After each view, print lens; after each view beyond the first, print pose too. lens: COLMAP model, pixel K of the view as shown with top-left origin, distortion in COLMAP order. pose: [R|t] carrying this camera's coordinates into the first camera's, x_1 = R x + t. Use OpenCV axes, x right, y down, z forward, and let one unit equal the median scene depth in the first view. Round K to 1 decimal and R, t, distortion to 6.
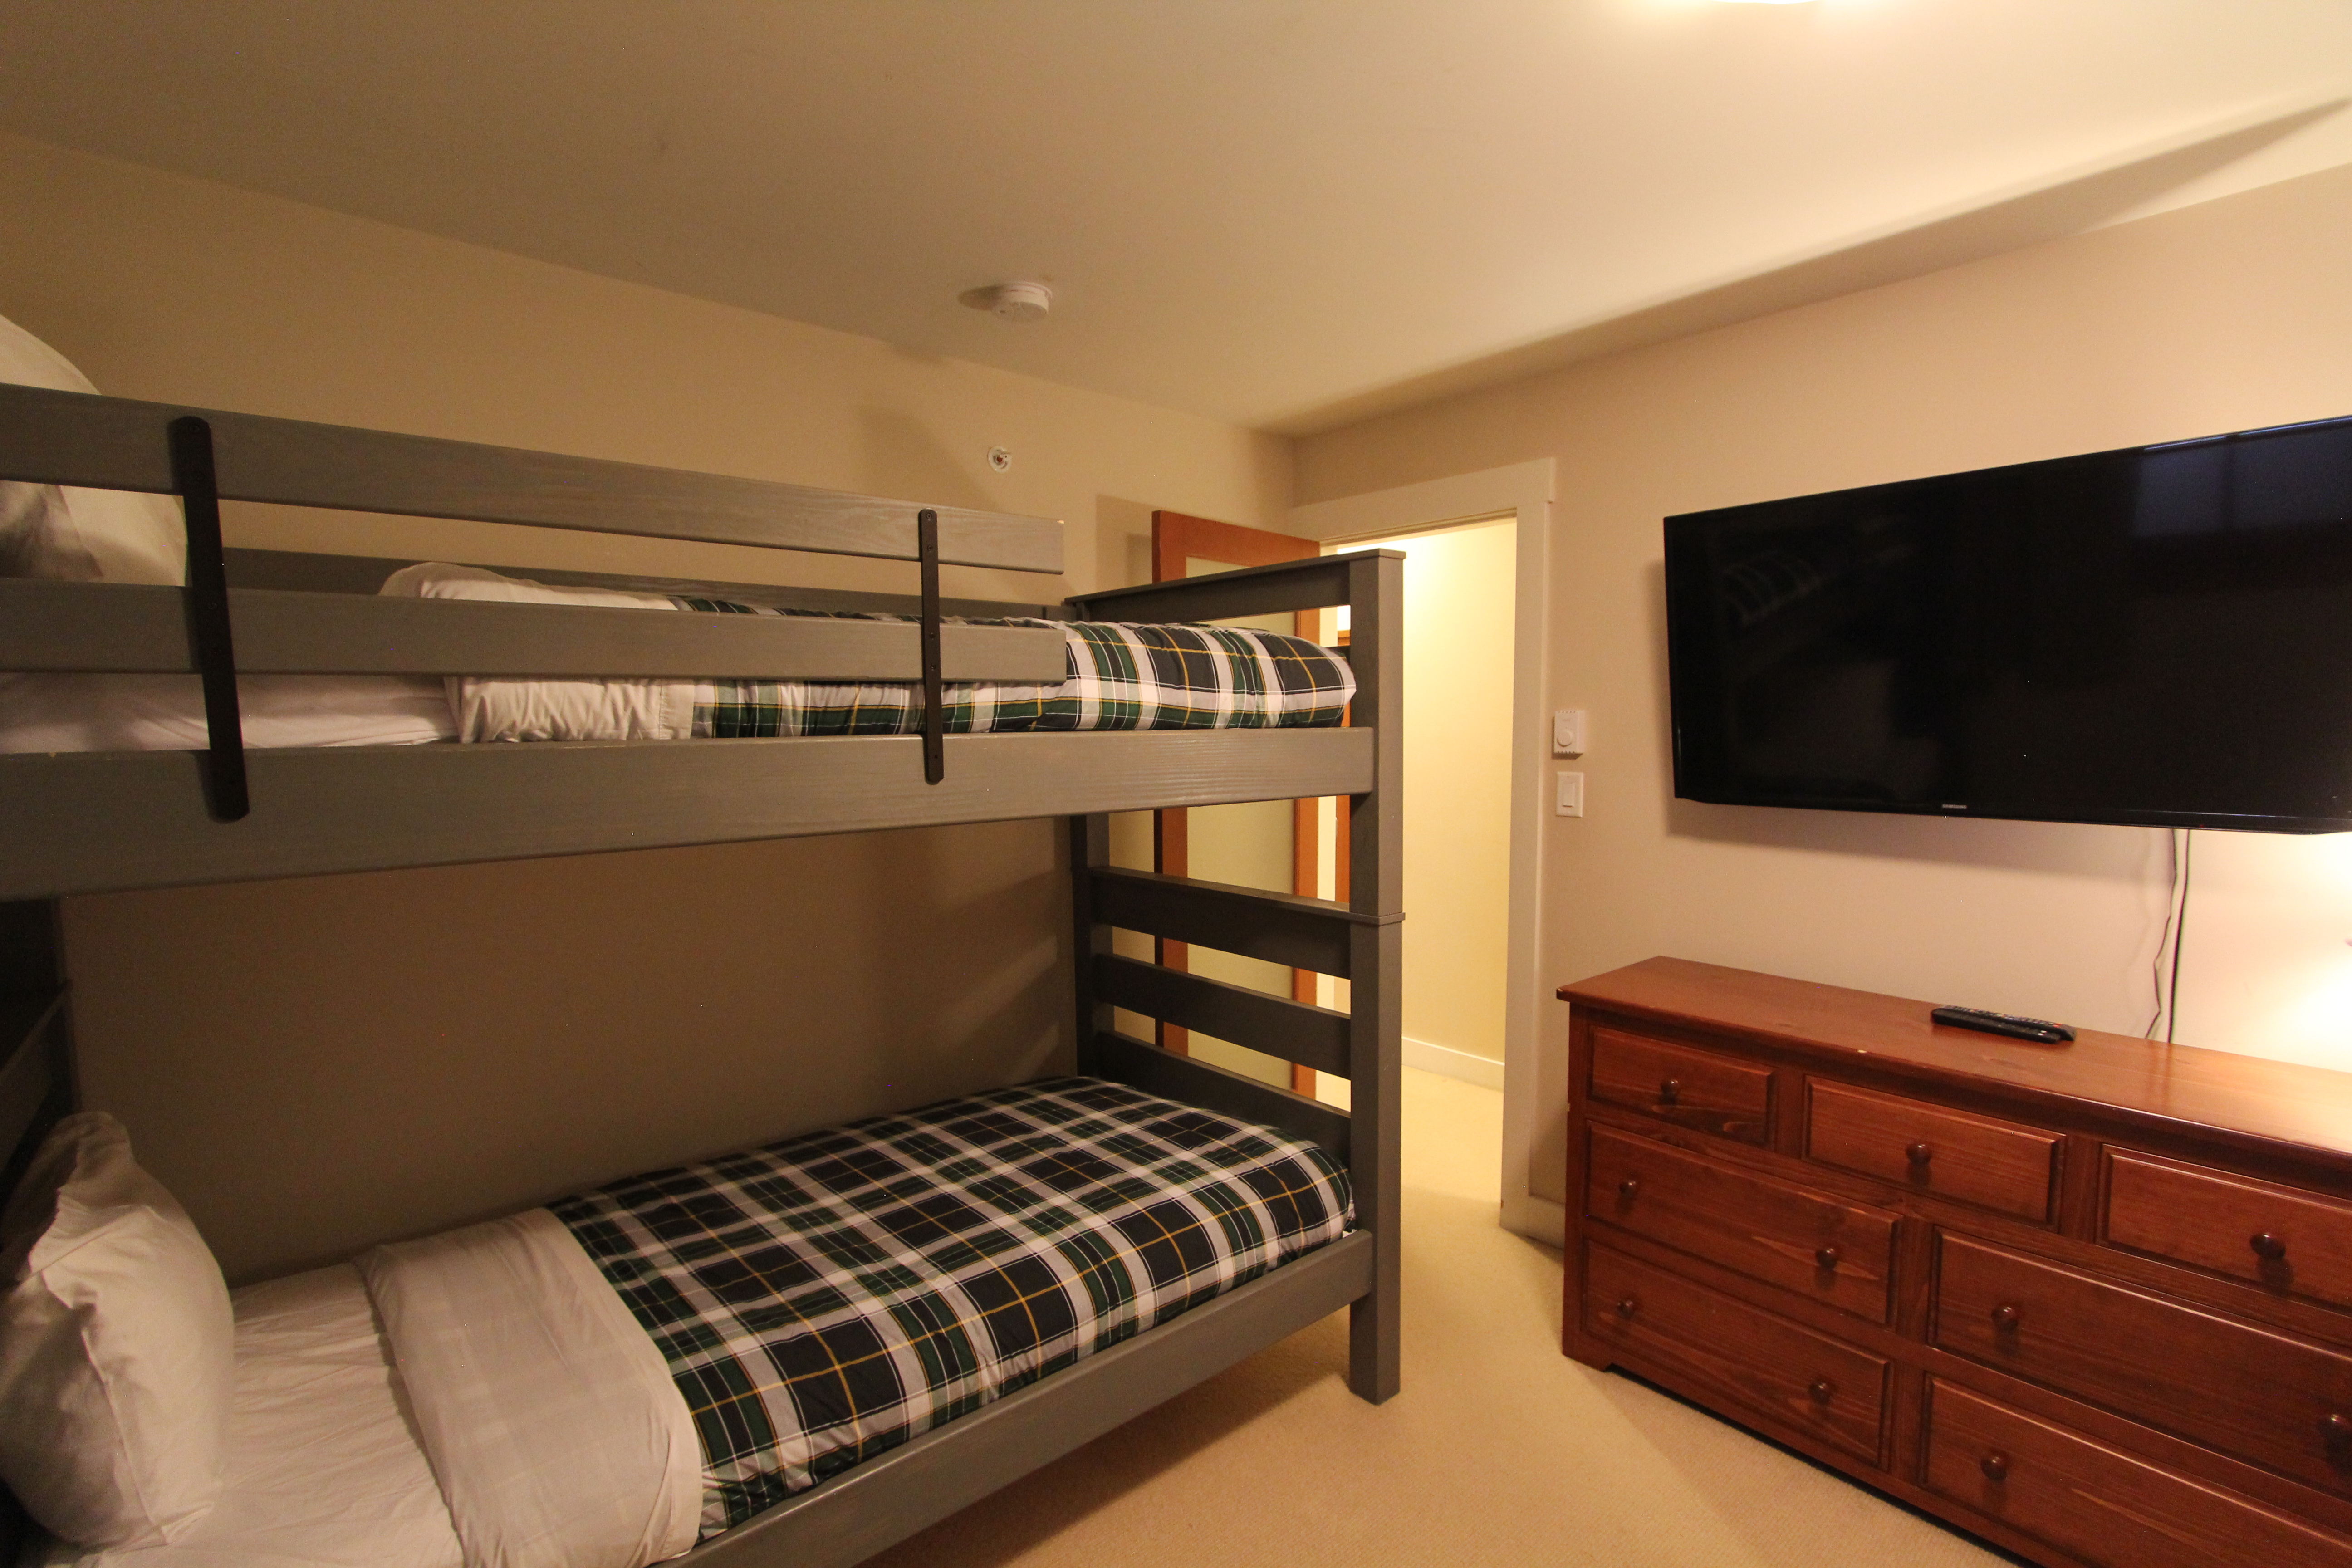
lens RADIAL K [[1089.5, 0, 1171.3], [0, 1089.5, 793.2], [0, 0, 1]] dist [-0.019578, 0.003895]
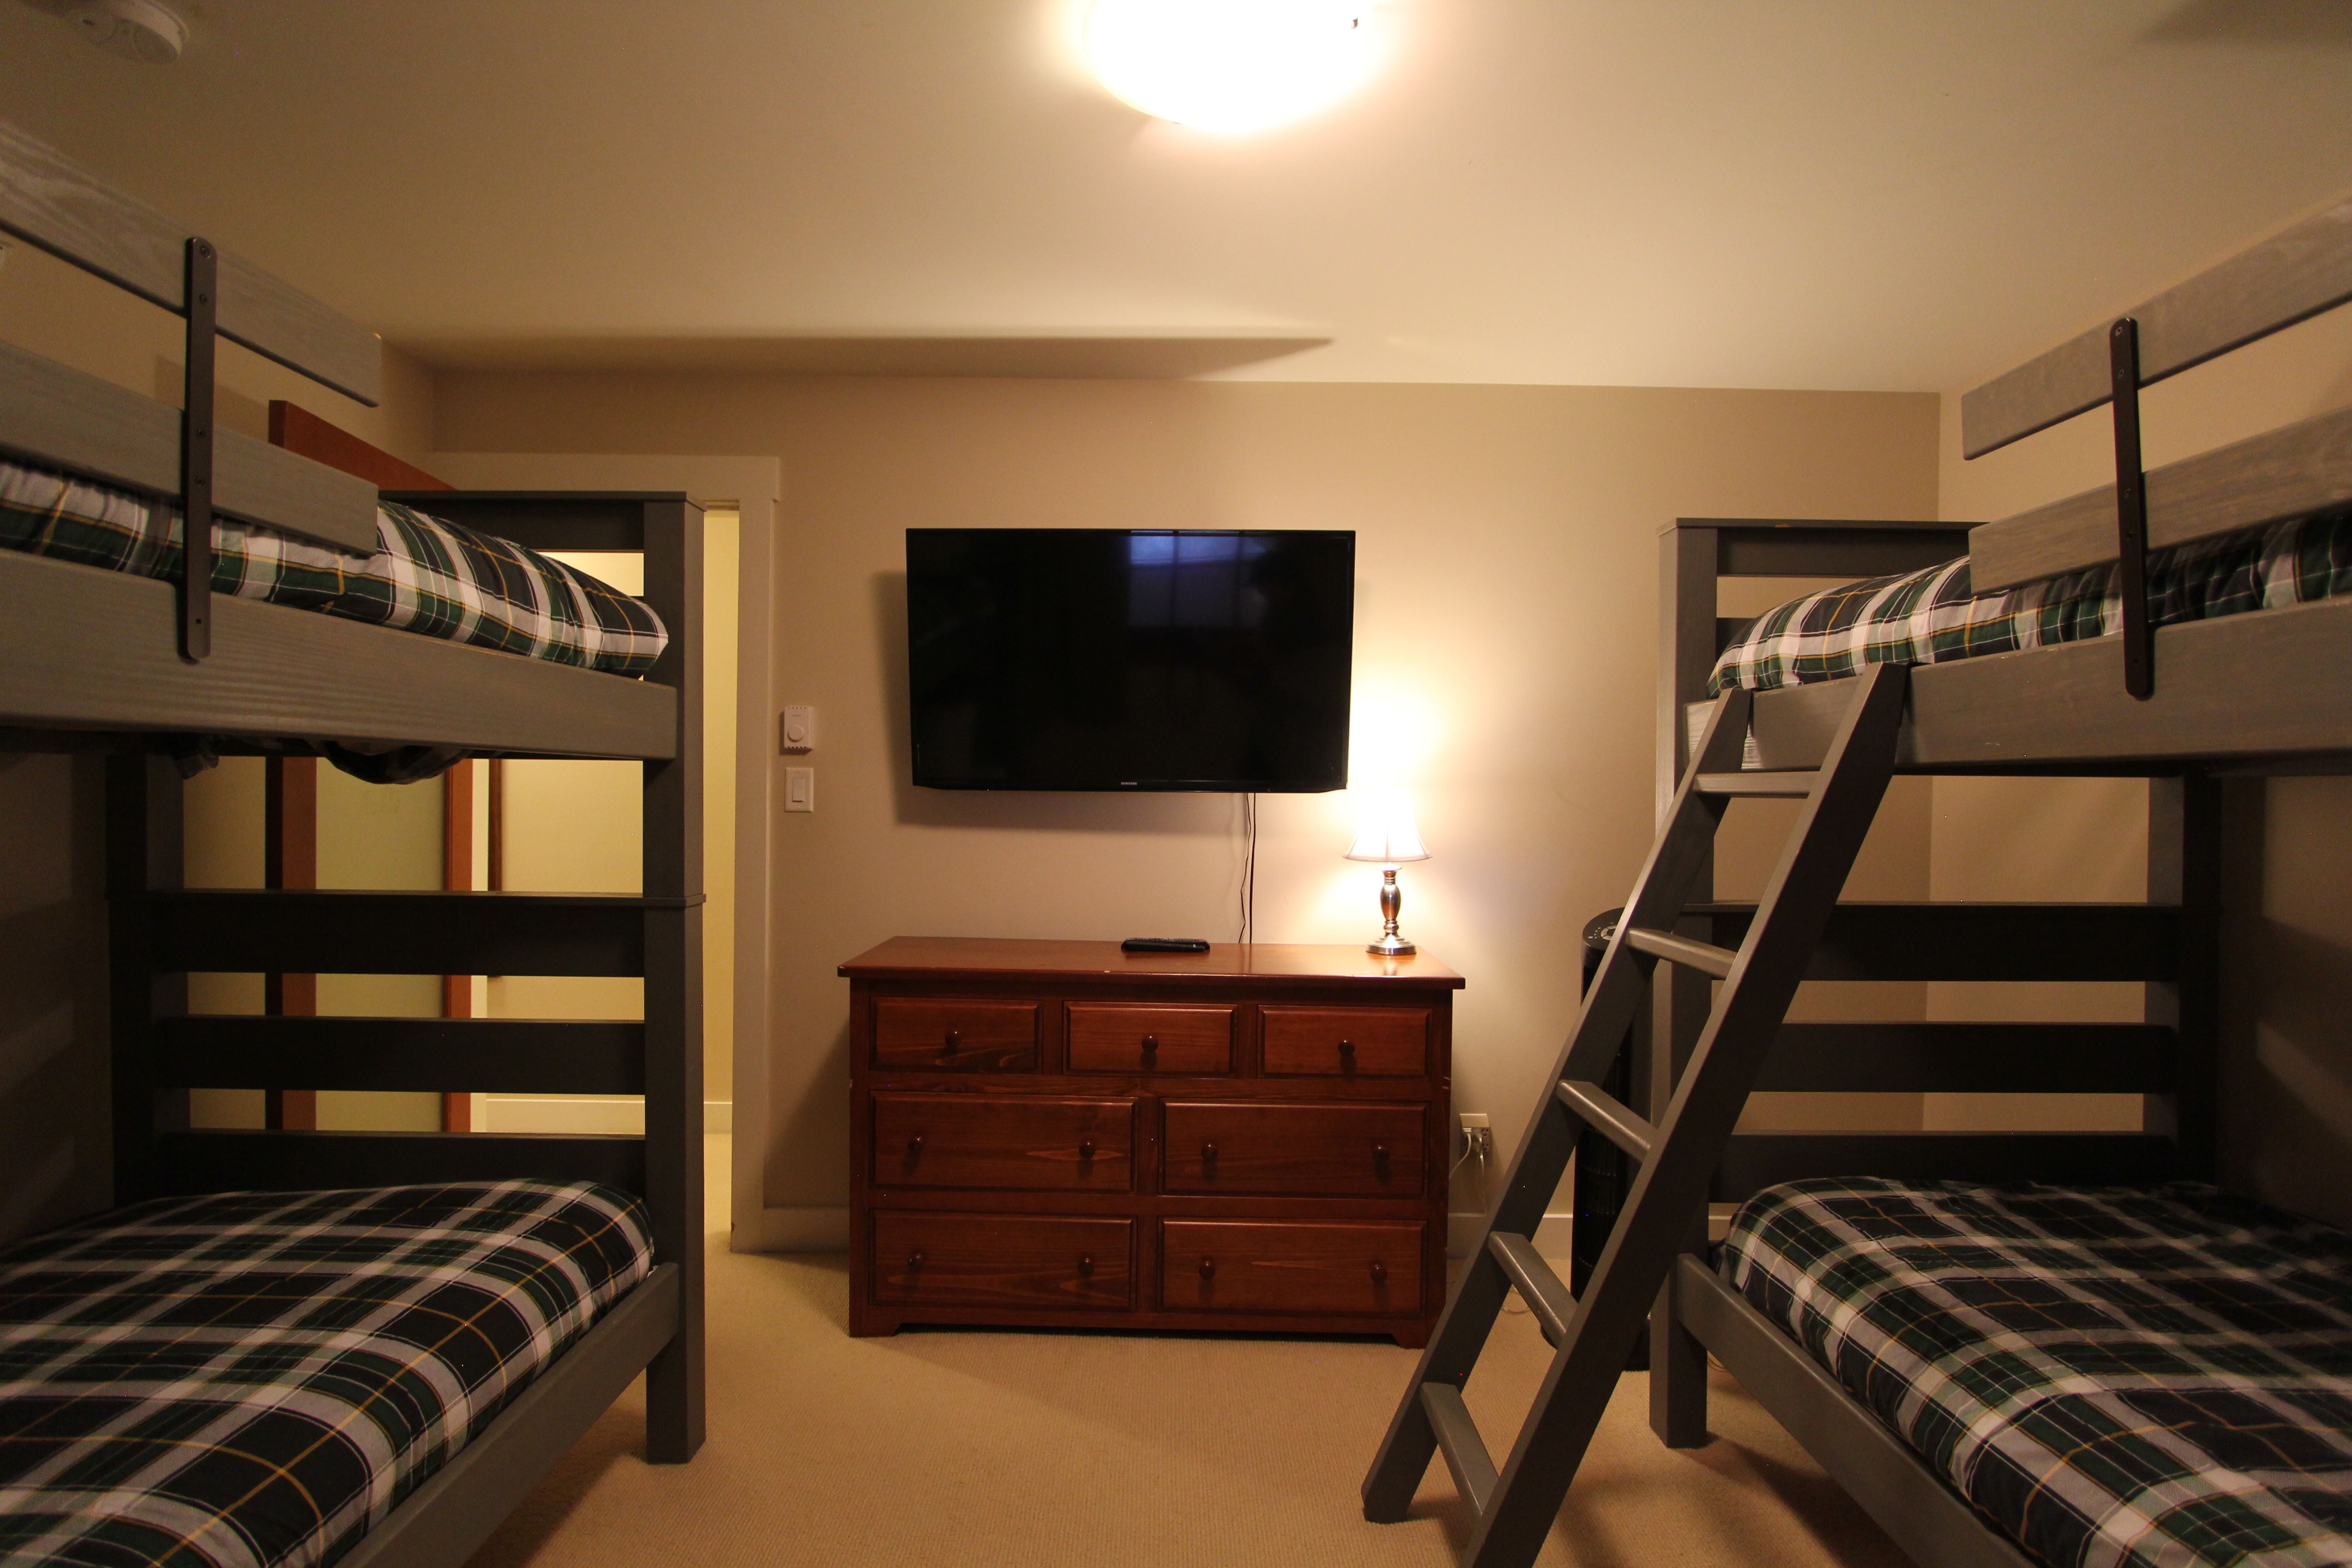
lens RADIAL K [[1089.5, 0, 1175.3], [0, 1089.5, 793.9], [0, 0, 1]] dist [-0.019578, 0.003895]
pose [[0.640266, 0.013016, 0.768043, -0.253365], [0.037351, 0.998146, -0.048053, 0.091752], [-0.767245, 0.059454, 0.638593, 0.121332]]
